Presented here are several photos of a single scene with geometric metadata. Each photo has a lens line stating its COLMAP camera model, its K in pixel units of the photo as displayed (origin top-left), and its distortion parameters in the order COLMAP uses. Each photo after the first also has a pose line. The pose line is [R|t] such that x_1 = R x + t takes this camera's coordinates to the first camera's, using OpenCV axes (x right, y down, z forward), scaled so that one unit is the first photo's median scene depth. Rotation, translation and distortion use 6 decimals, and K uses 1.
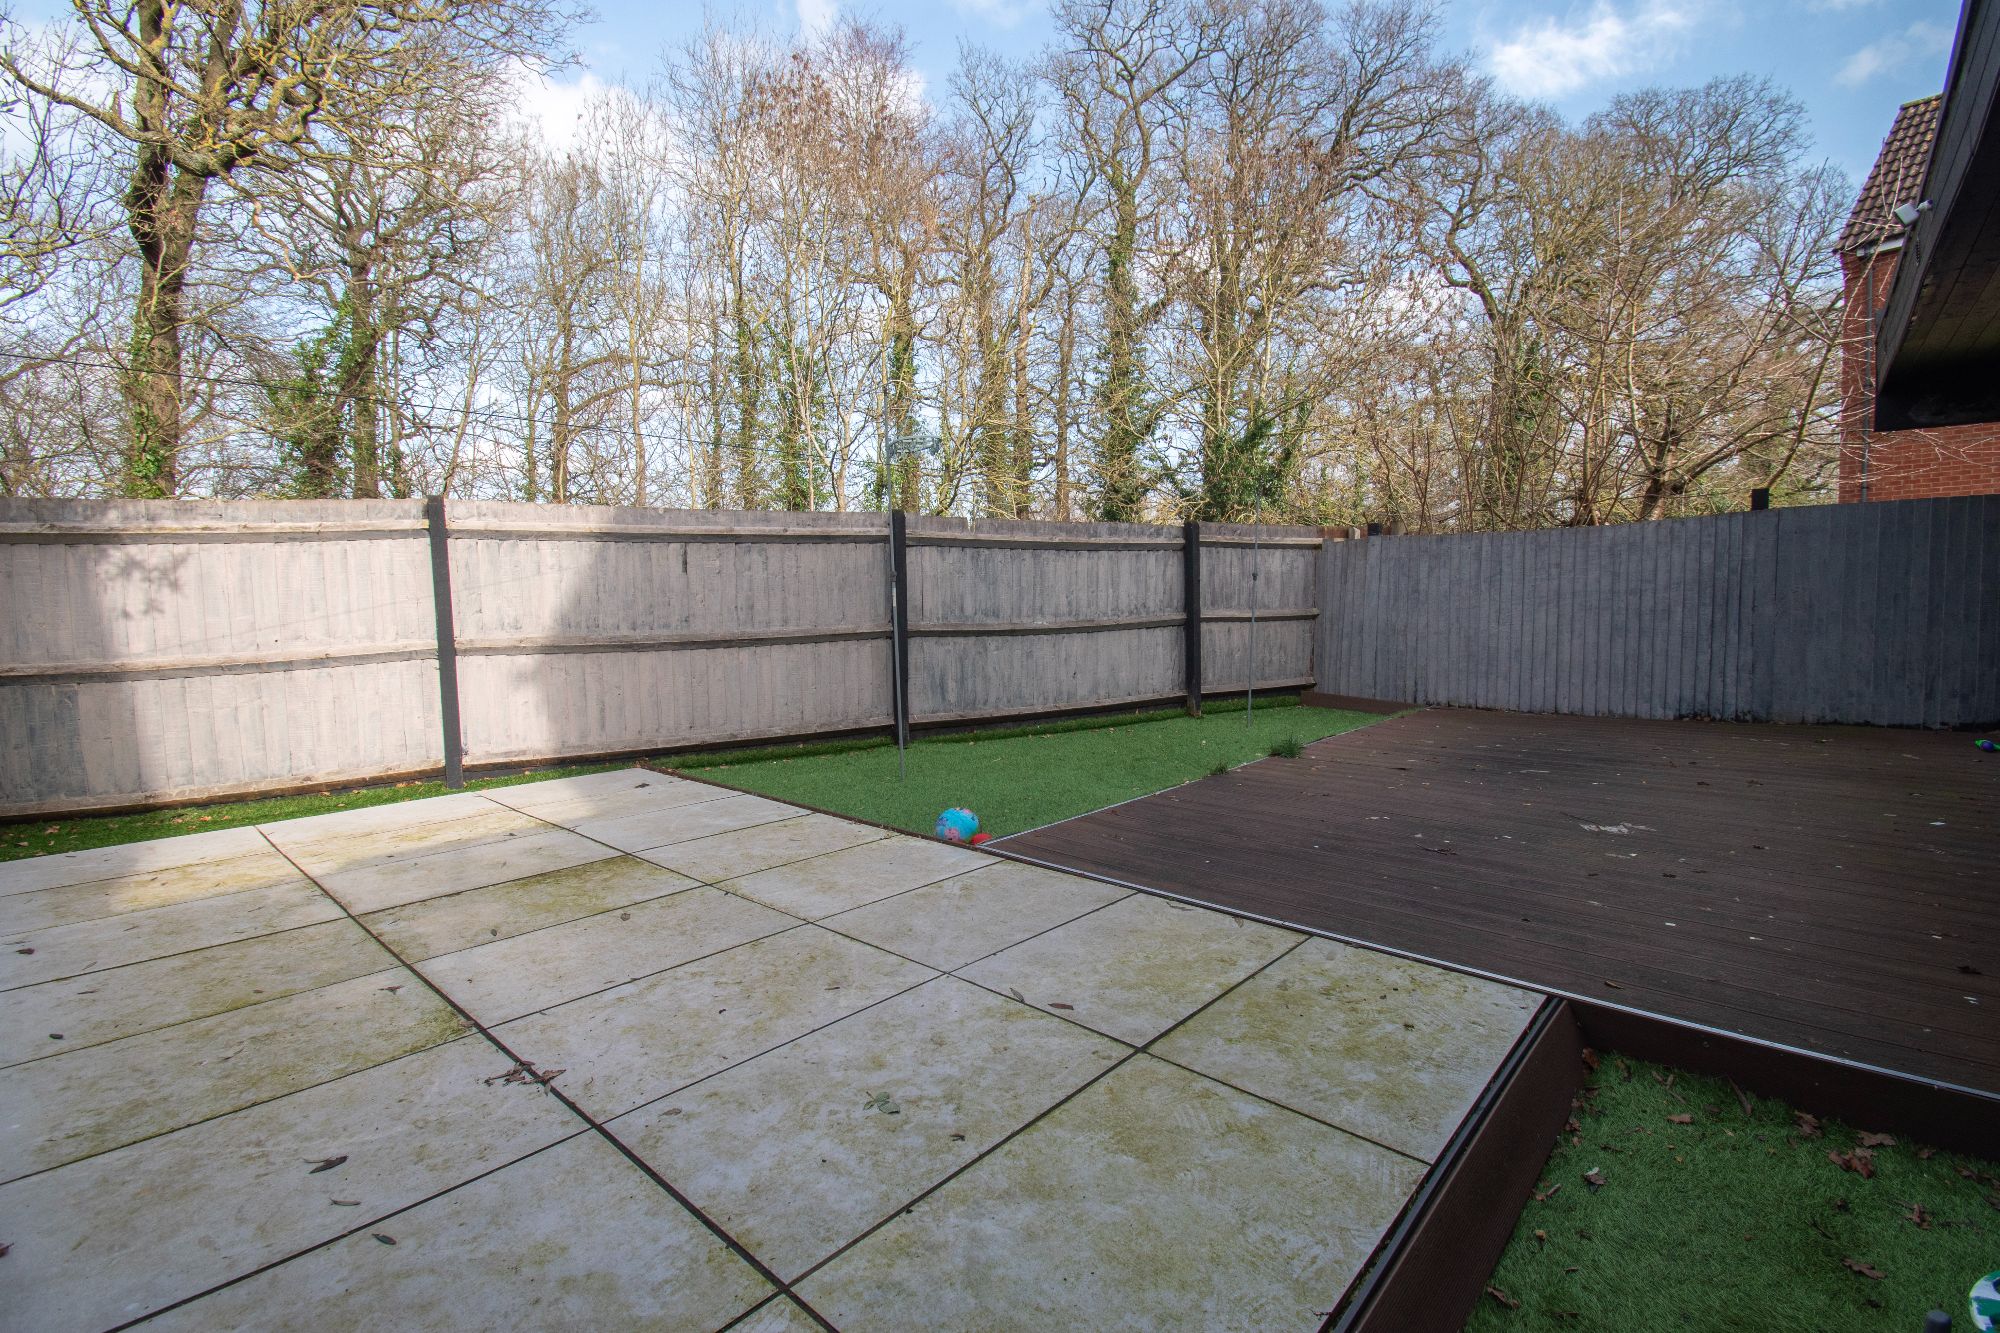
lens RADIAL K [[891.4, 0, 1015.4], [0, 891.4, 663.3], [0, 0, 1]] dist [0.021868, -0.025913]
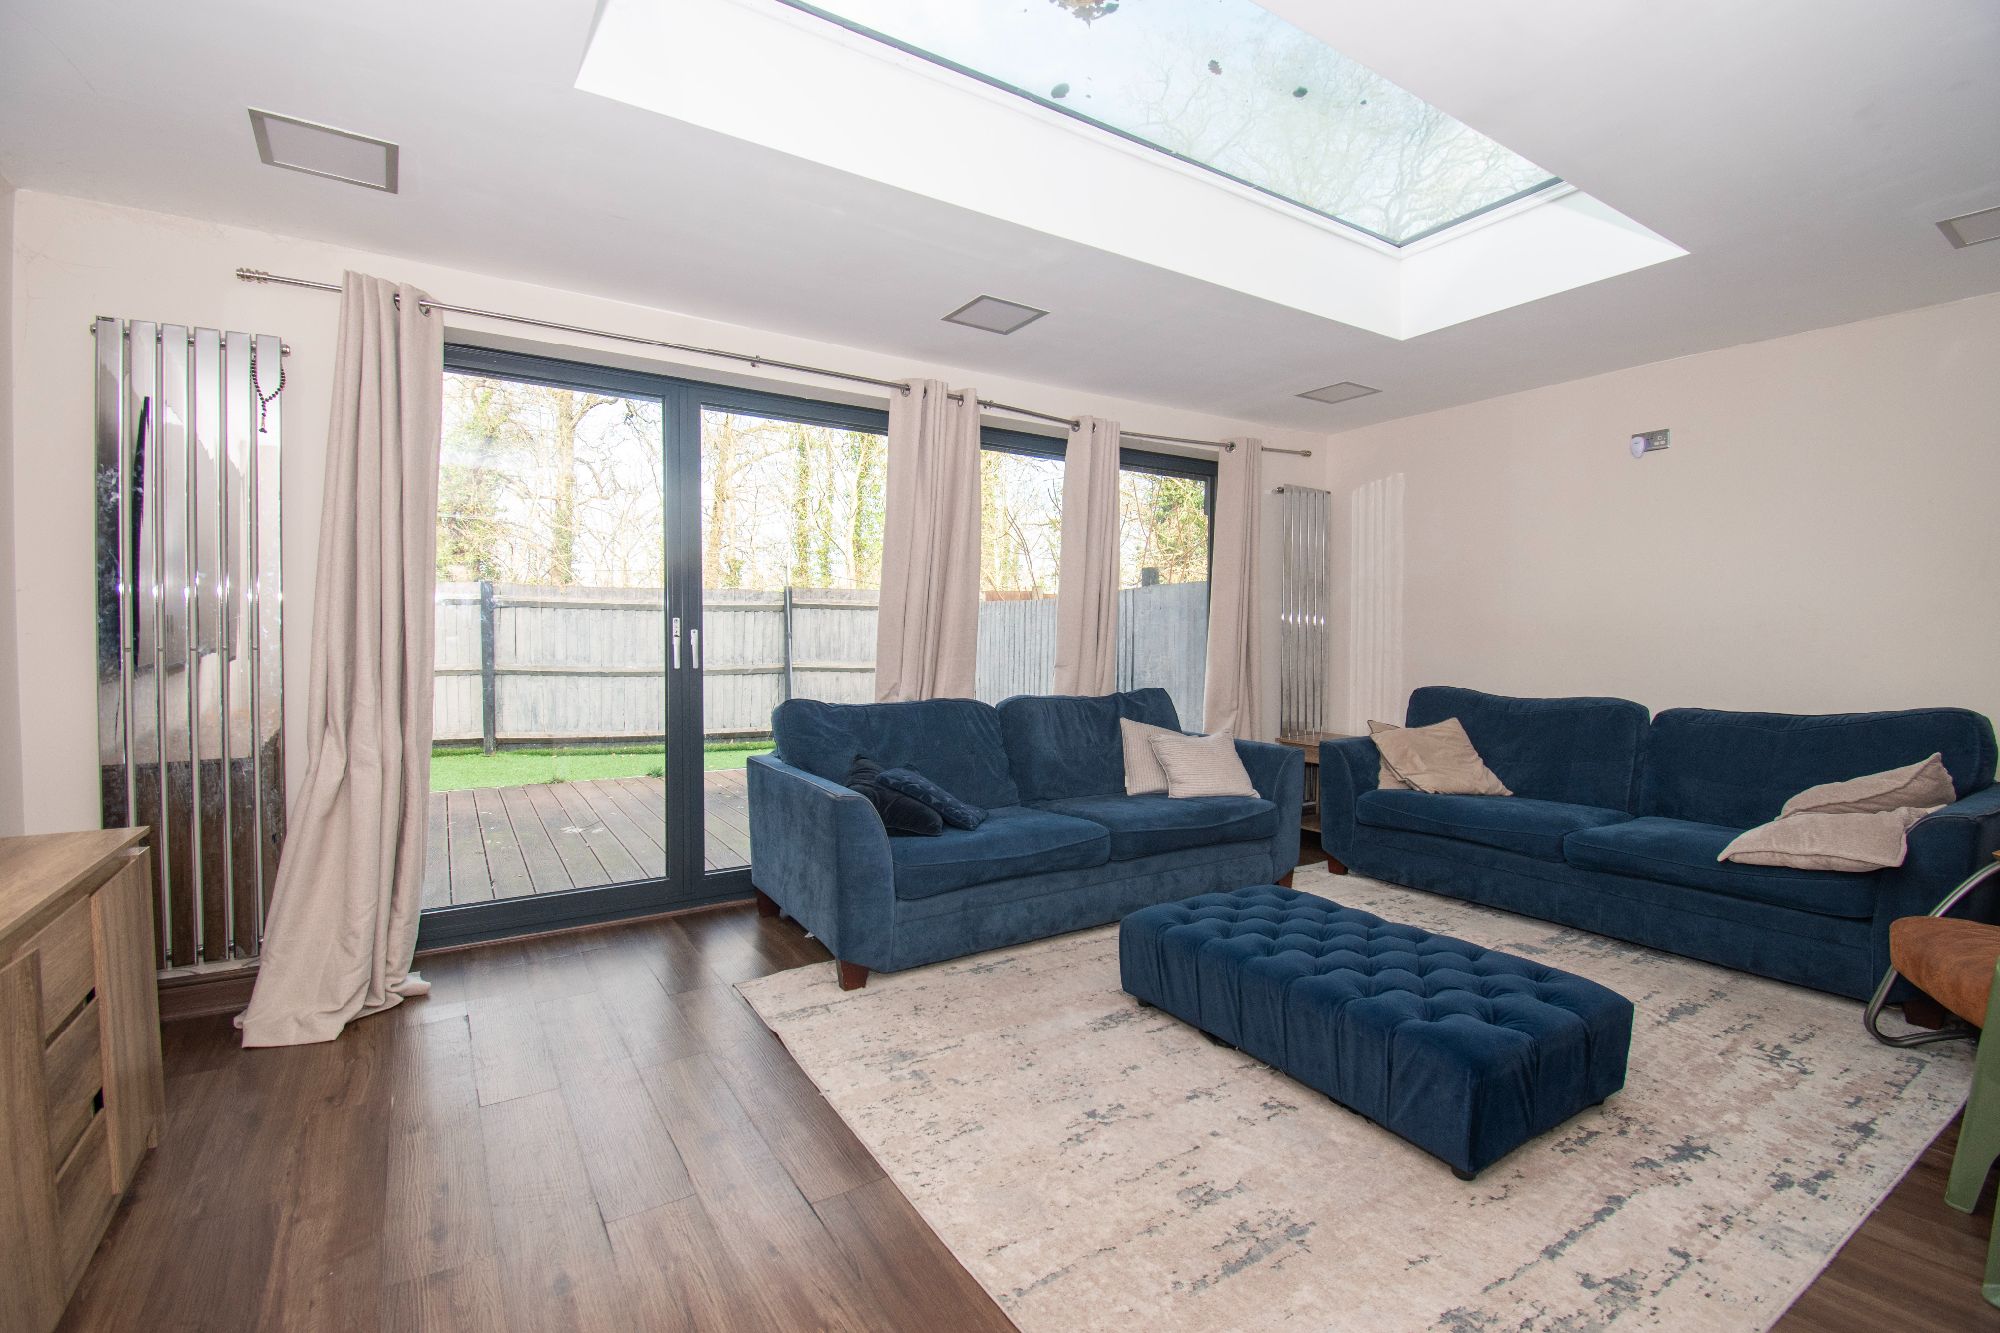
lens RADIAL K [[891.4, 0, 1015.4], [0, 891.4, 663.3], [0, 0, 1]] dist [0.021868, -0.025913]
pose [[0.967679, 0.034601, -0.249798, 0.906750], [-0.043967, 0.998520, -0.032011, -0.034832], [0.248321, 0.041959, 0.967769, -0.110350]]
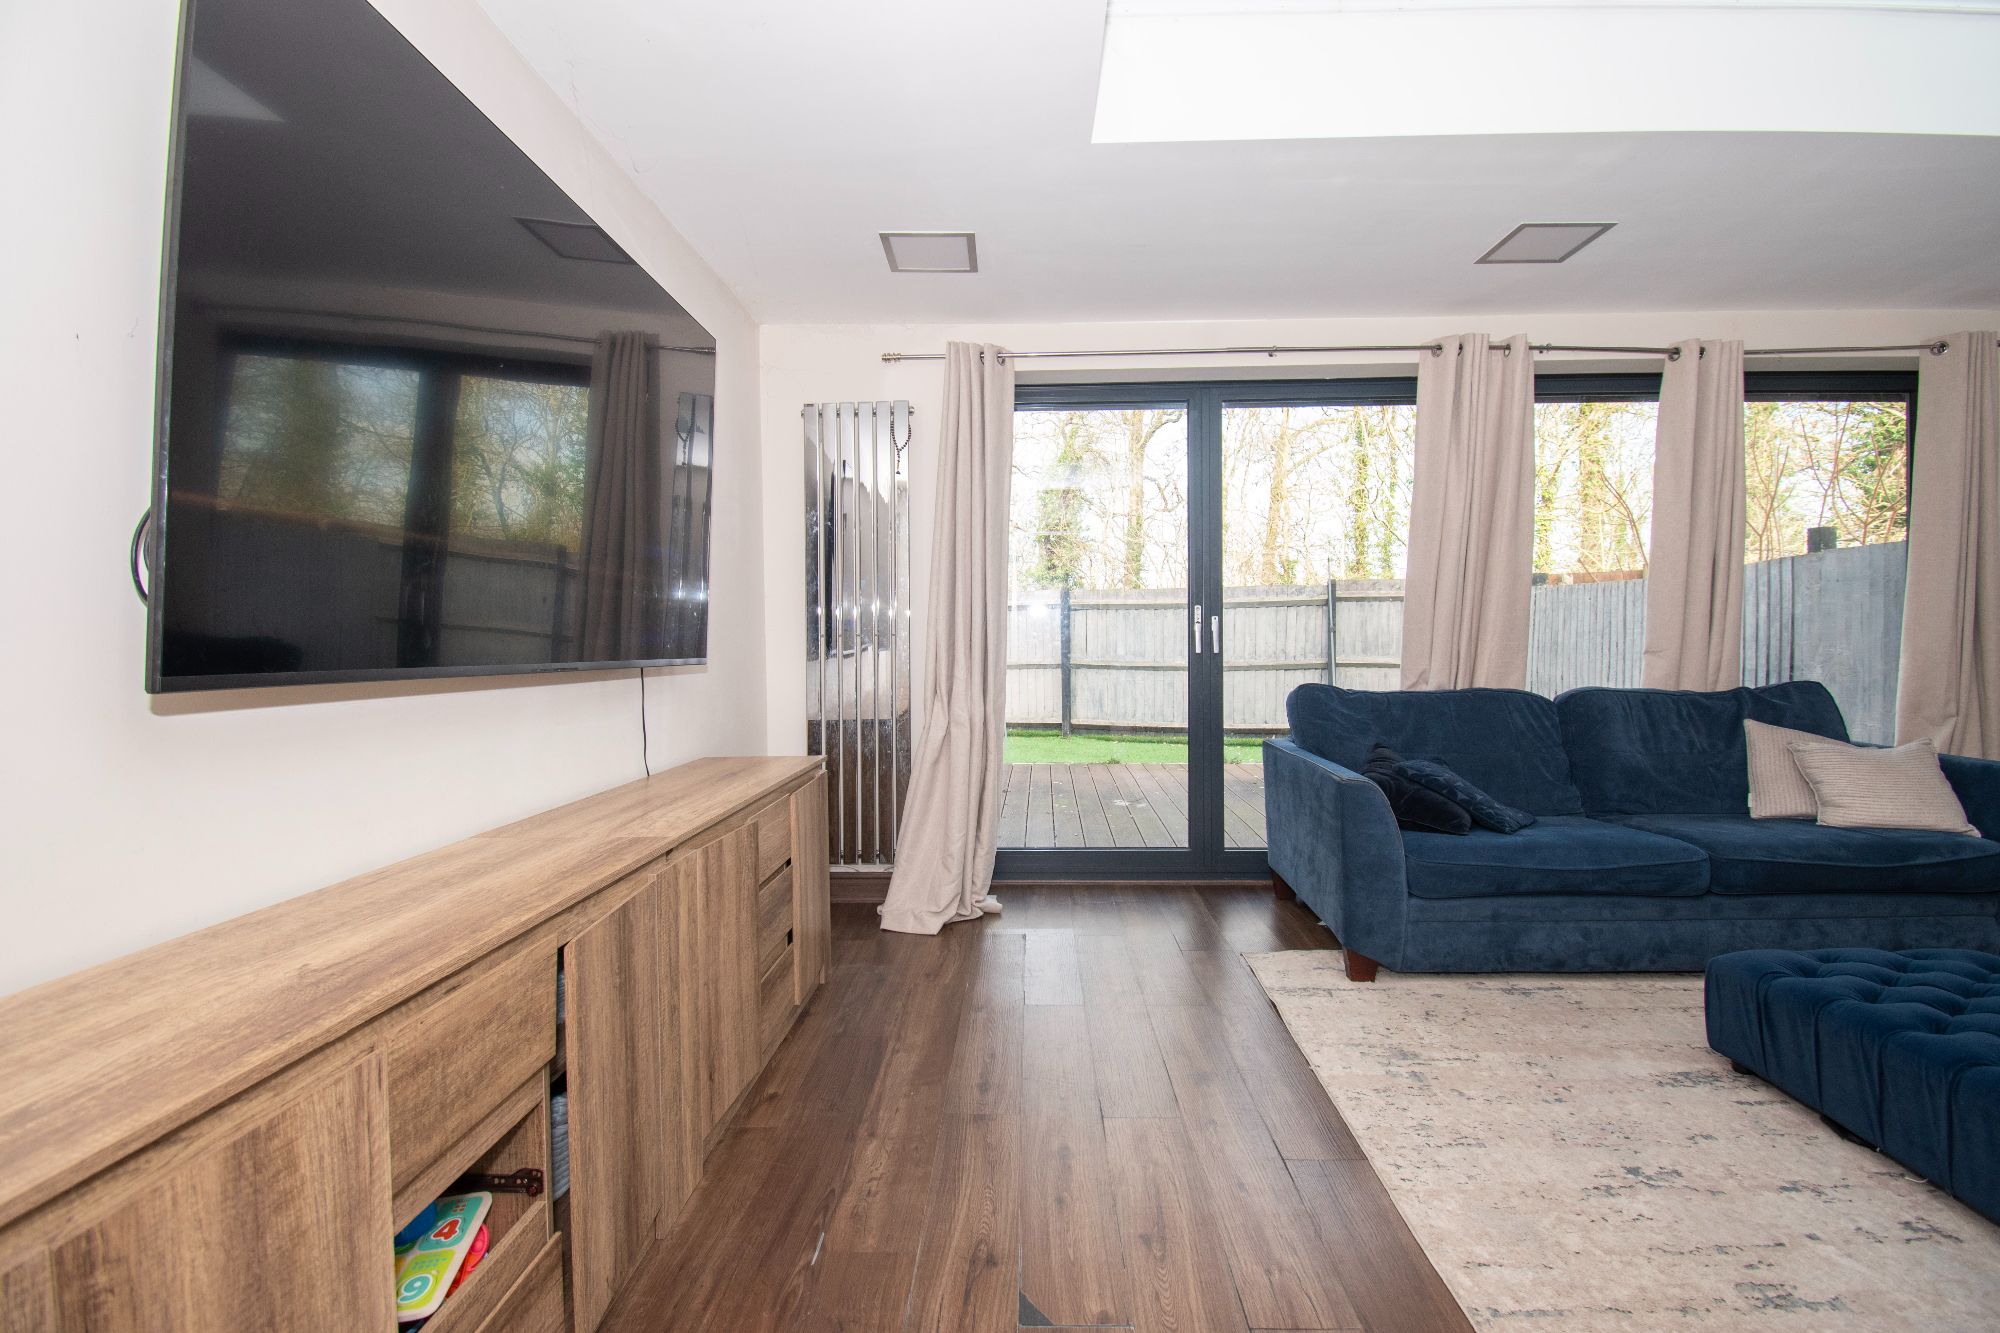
lens RADIAL K [[895.8, 0, 1003.7], [0, 895.8, 656.1], [0, 0, 1]] dist [0.024349, -0.025488]
pose [[0.653344, 0.033401, -0.756324, 0.917139], [-0.058100, 0.998292, -0.006102, -0.031446], [0.754829, 0.047929, 0.654169, -0.110802]]
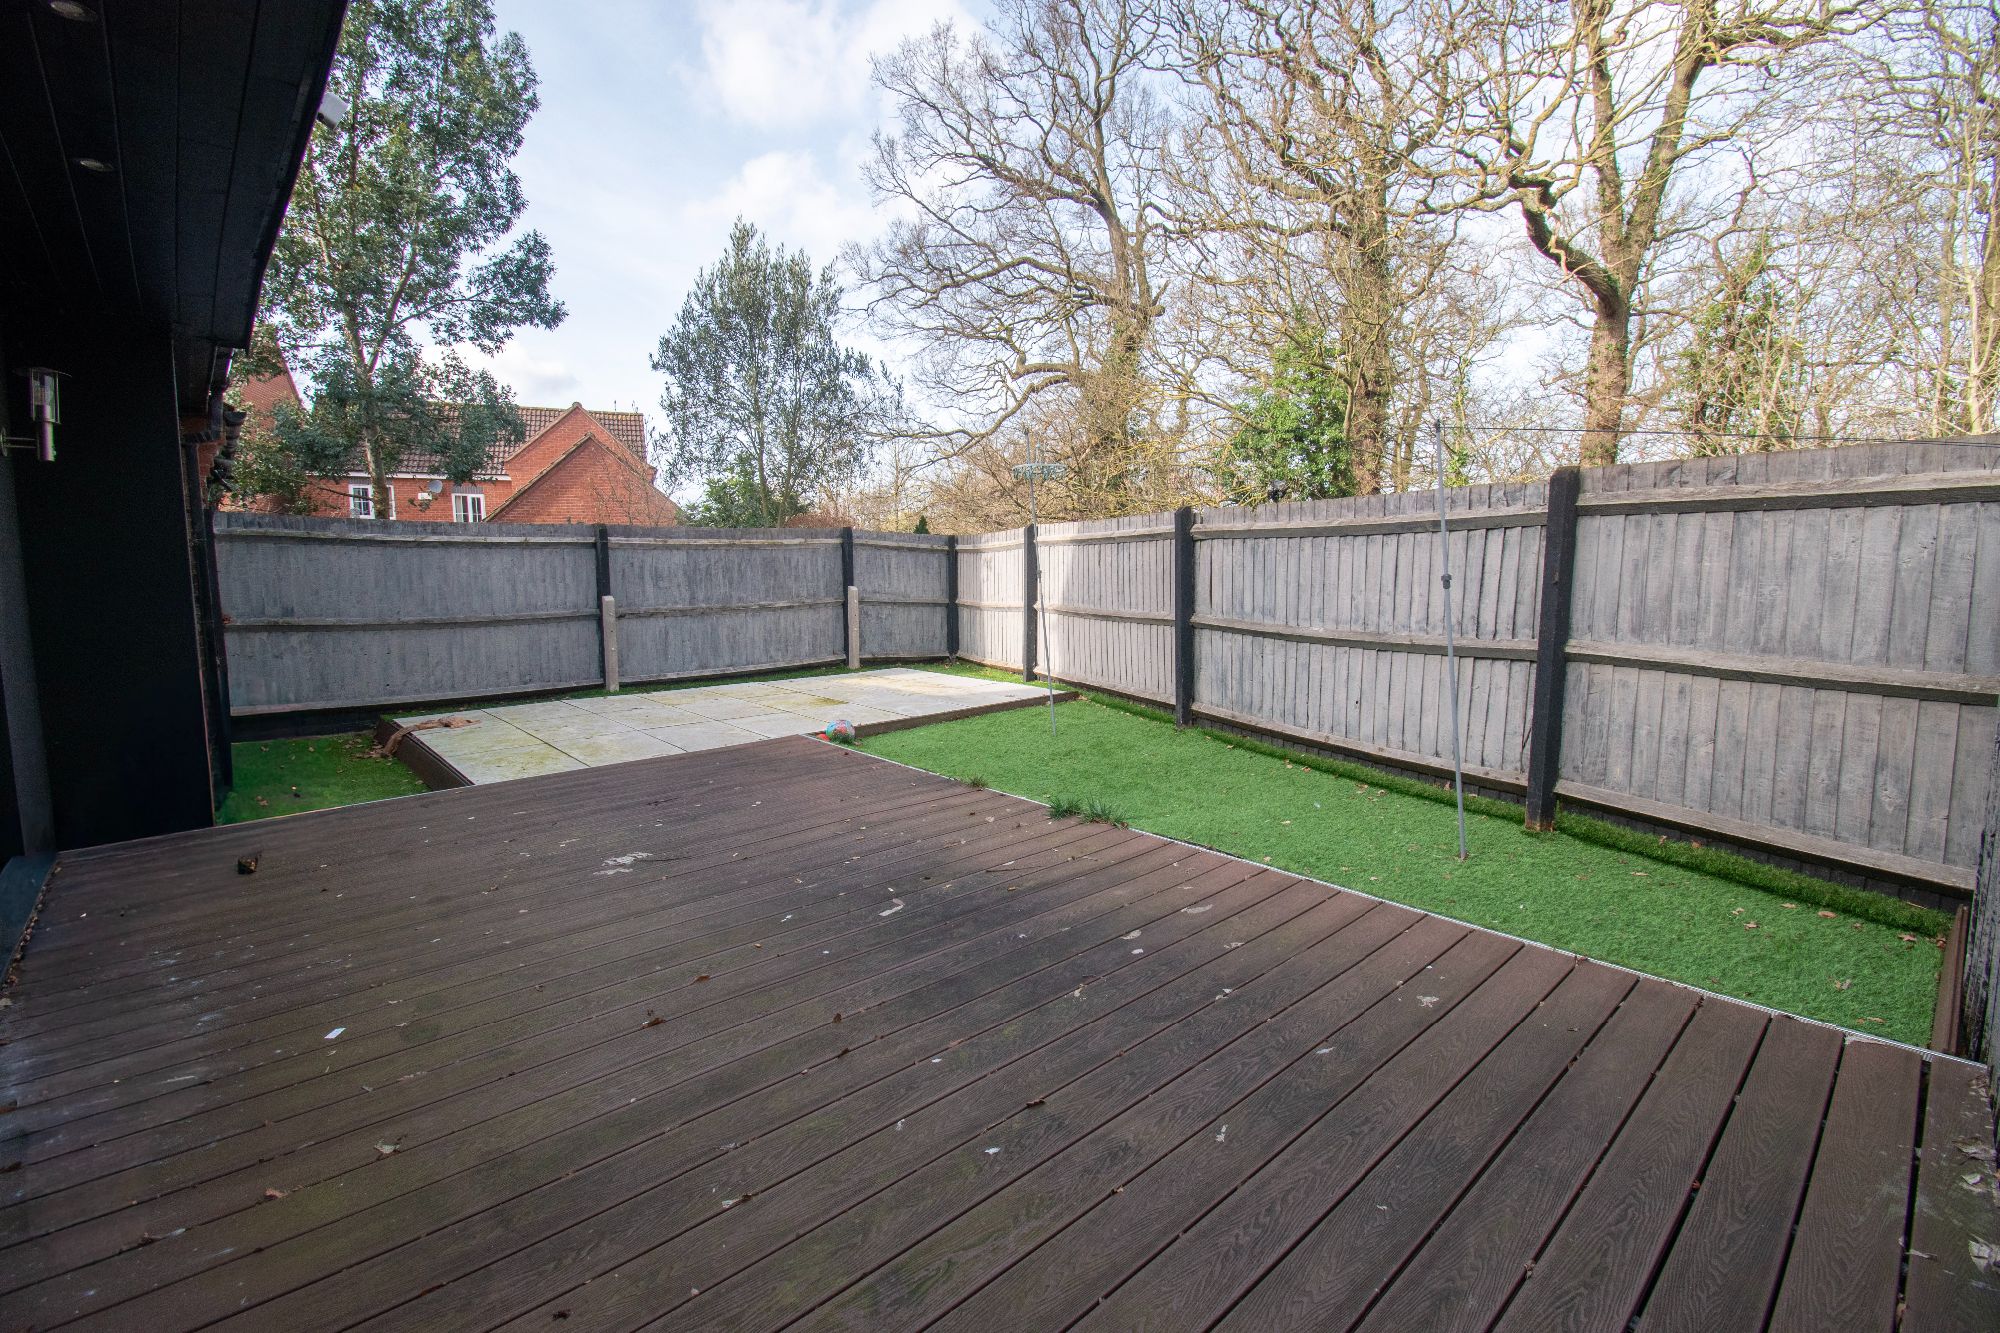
lens RADIAL K [[891.4, 0, 1015.4], [0, 891.4, 663.3], [0, 0, 1]] dist [0.021868, -0.025913]
pose [[-0.080712, 0.127523, -0.988546, 0.864716], [-0.071547, 0.988482, 0.133356, -0.104865], [0.994166, 0.081491, -0.070659, 0.810425]]
